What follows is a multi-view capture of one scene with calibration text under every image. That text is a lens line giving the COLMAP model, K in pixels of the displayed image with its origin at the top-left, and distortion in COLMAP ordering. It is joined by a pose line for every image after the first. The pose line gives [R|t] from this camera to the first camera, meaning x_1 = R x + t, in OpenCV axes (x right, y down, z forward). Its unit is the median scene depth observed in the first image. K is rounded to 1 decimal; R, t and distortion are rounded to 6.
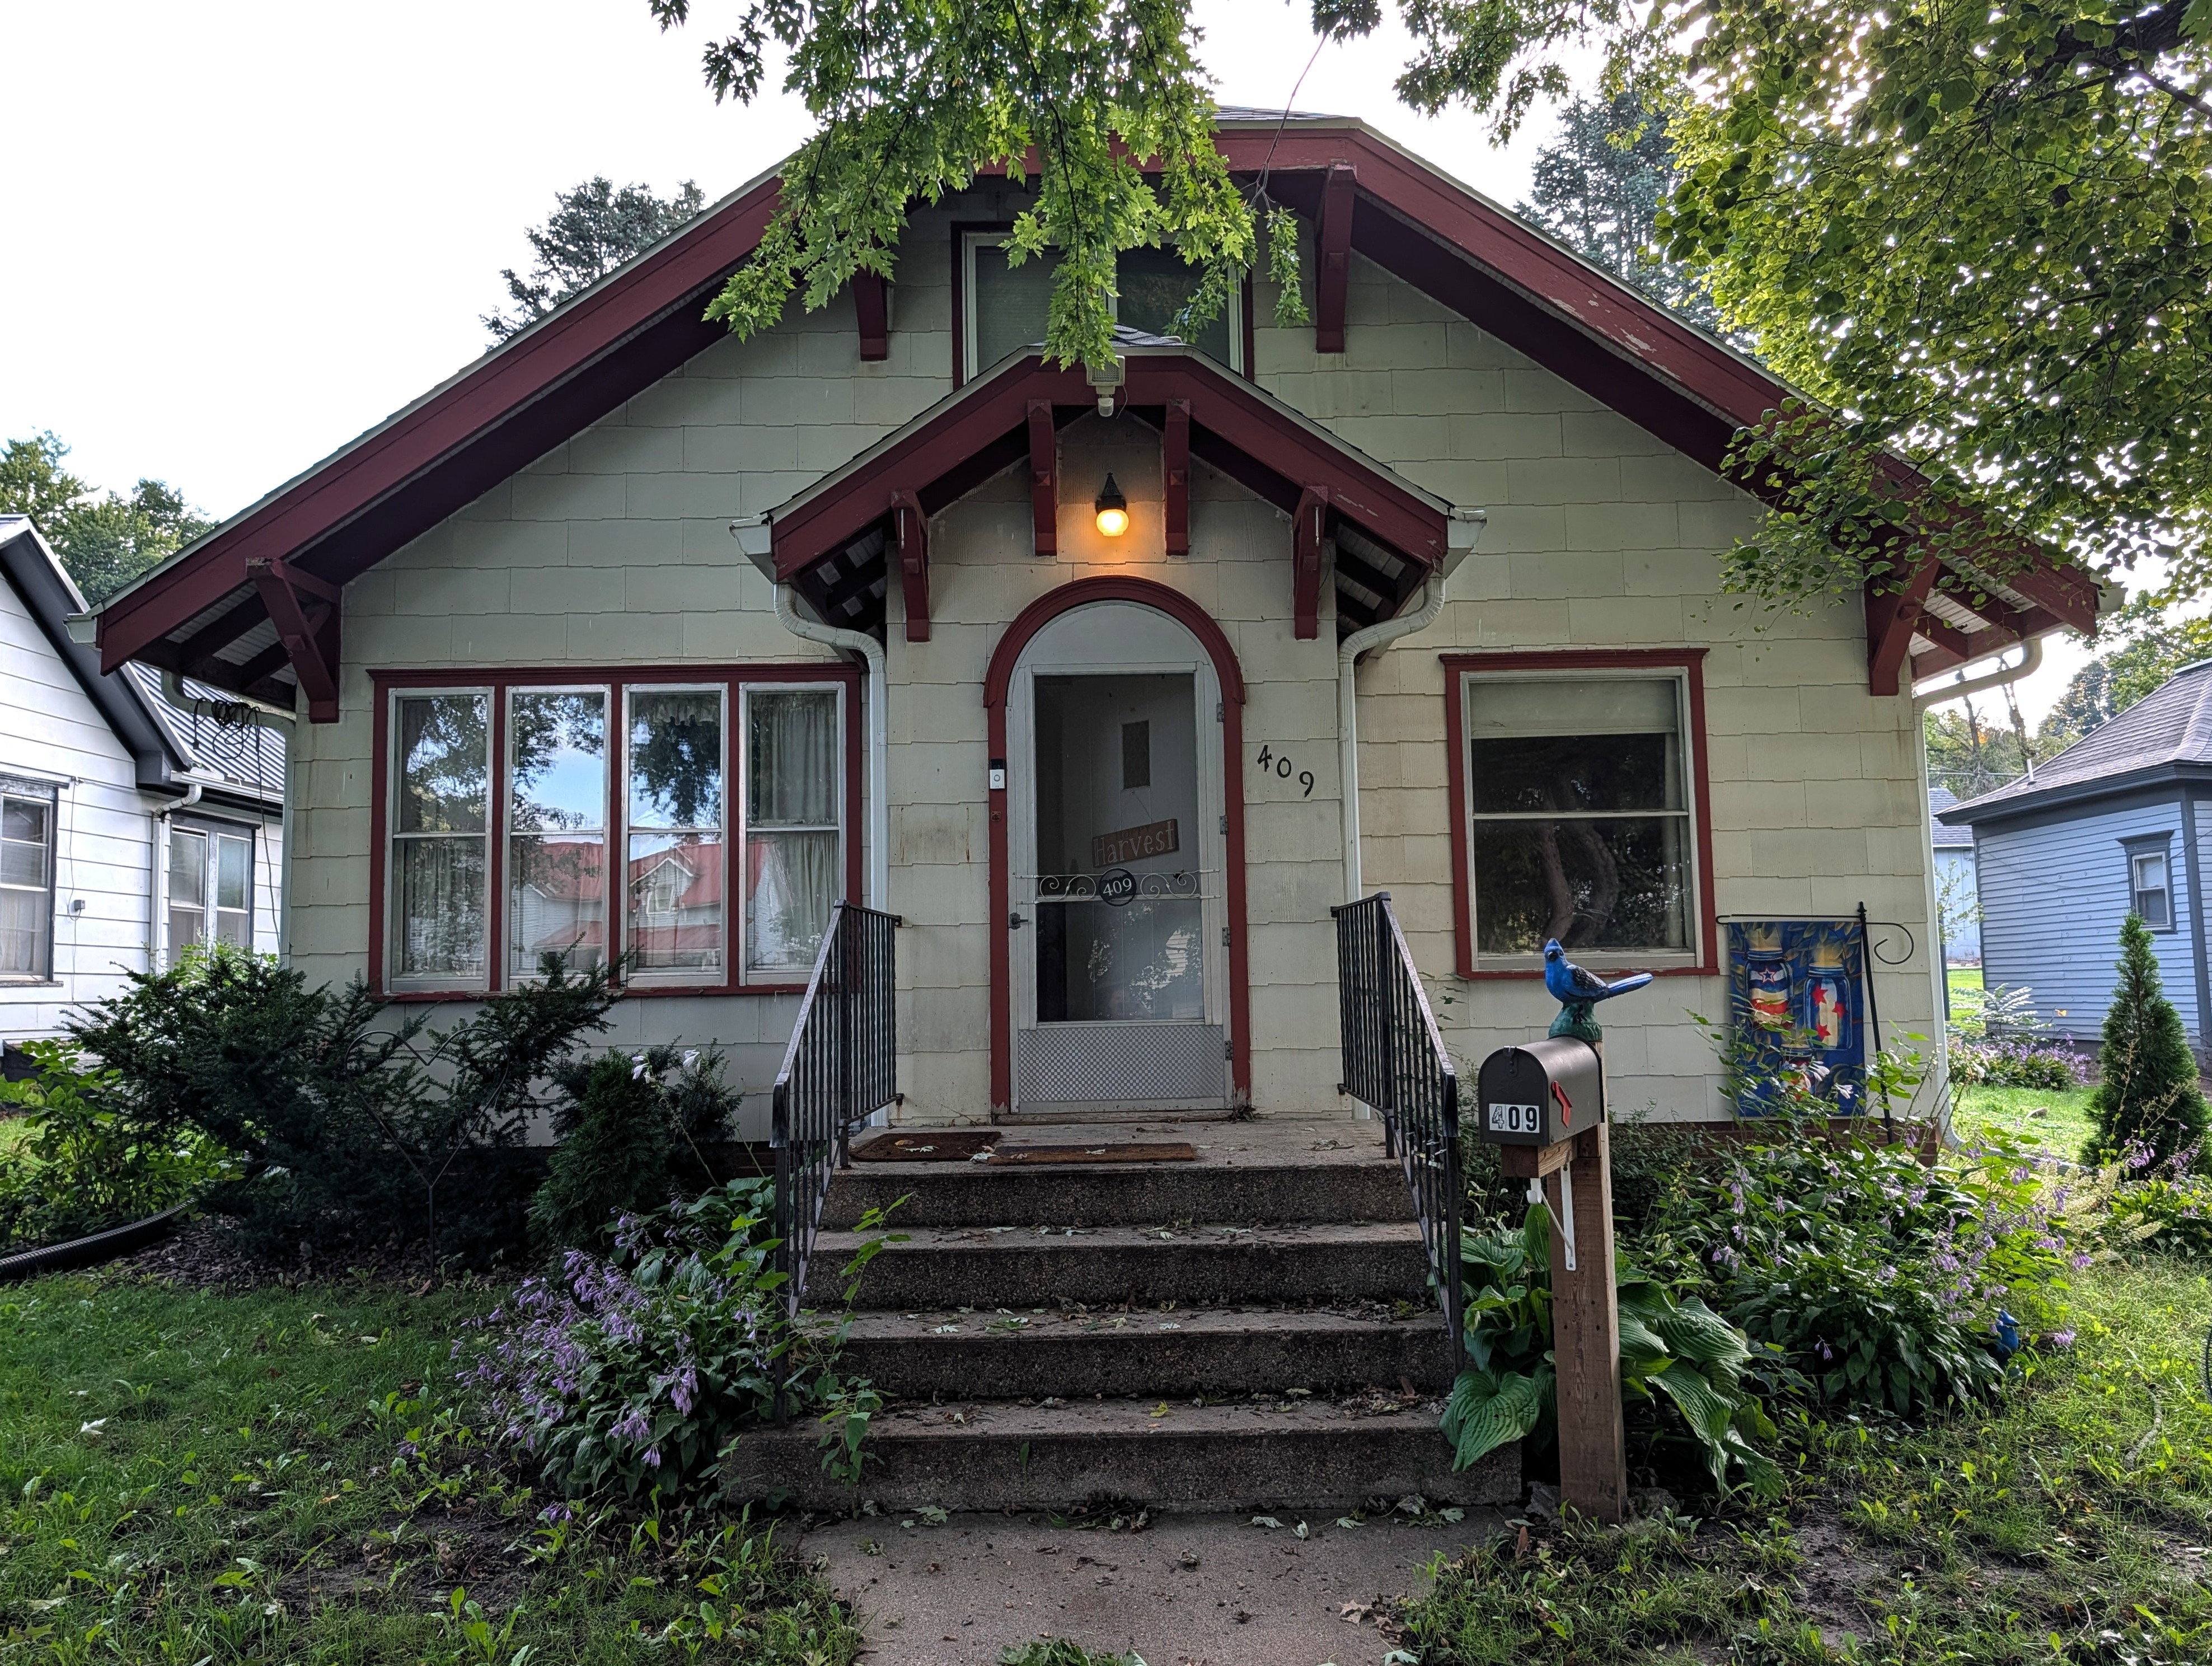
lens RADIAL K [[1590.1, 0, 1110.4], [0, 1590.1, 843.9], [0, 0, 1]] dist [0.033420, -0.025668]
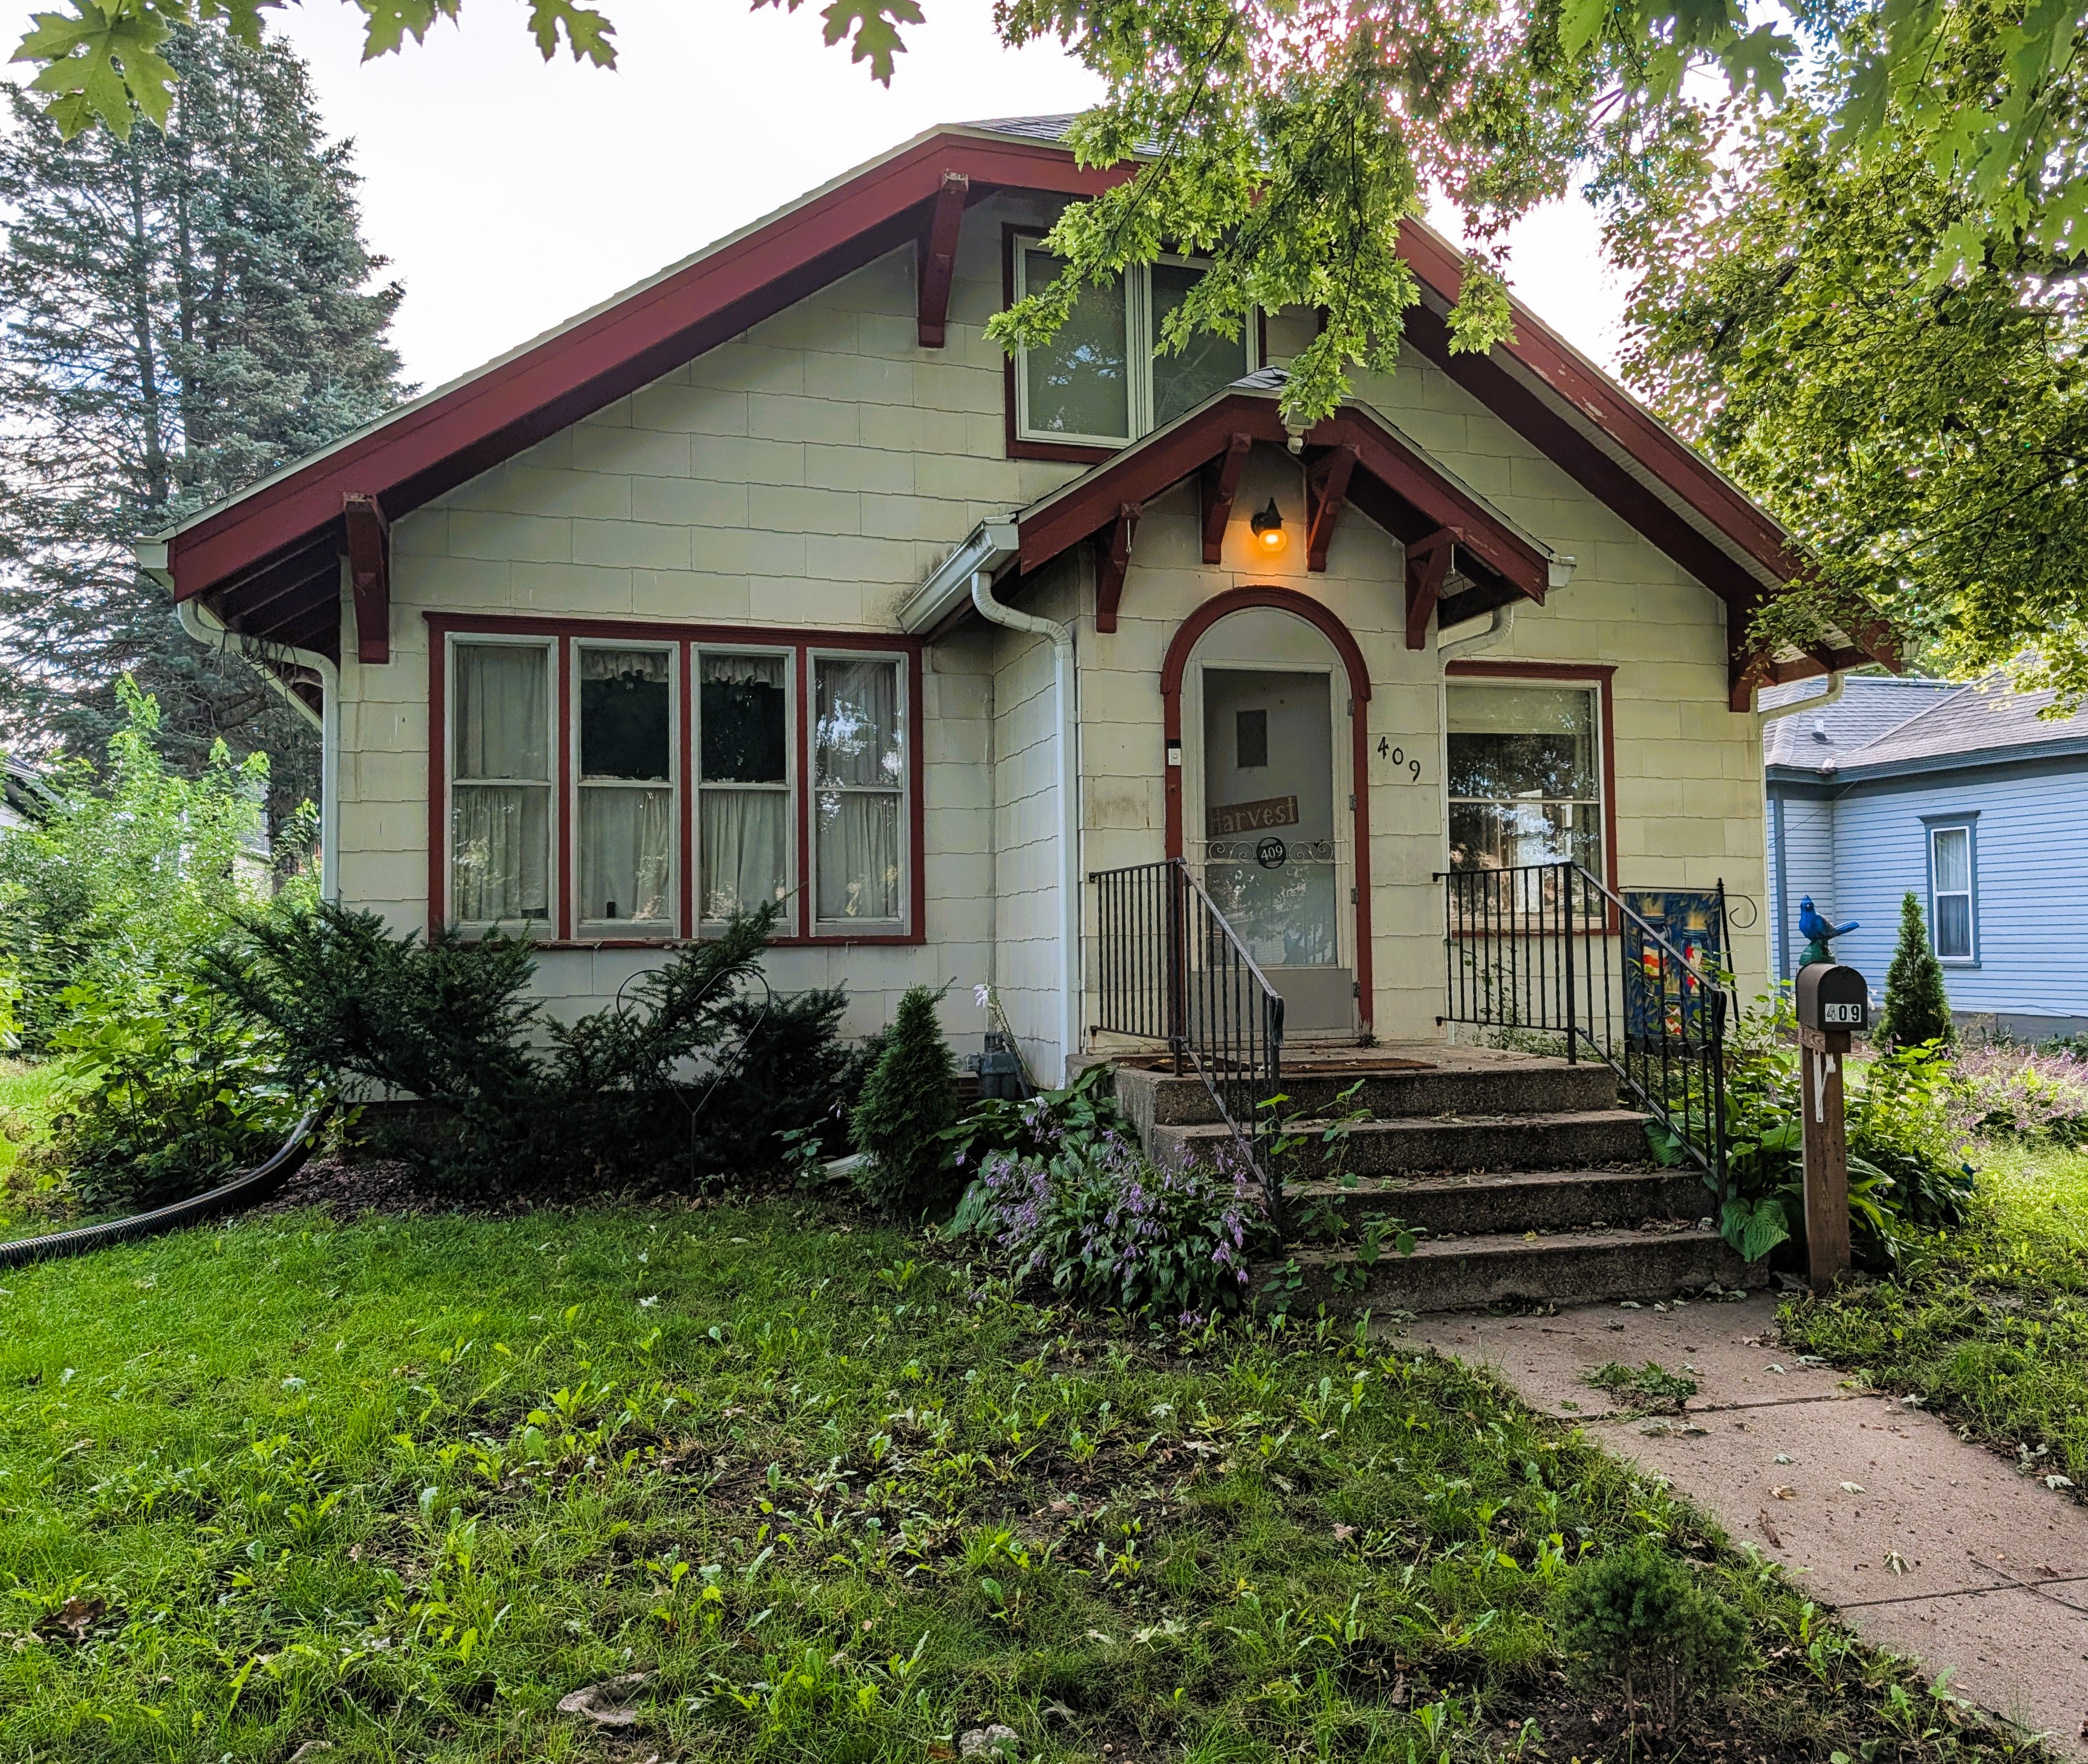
lens RADIAL K [[1788.5, 0, 1044.4], [0, 1788.5, 876.7], [0, 0, 1]] dist [0.046718, -0.004286]
pose [[0.952969, 0.019094, 0.302466, -0.547124], [-0.030297, 0.999016, 0.032391, 0.007219], [-0.301550, -0.040032, 0.952610, -0.212088]]
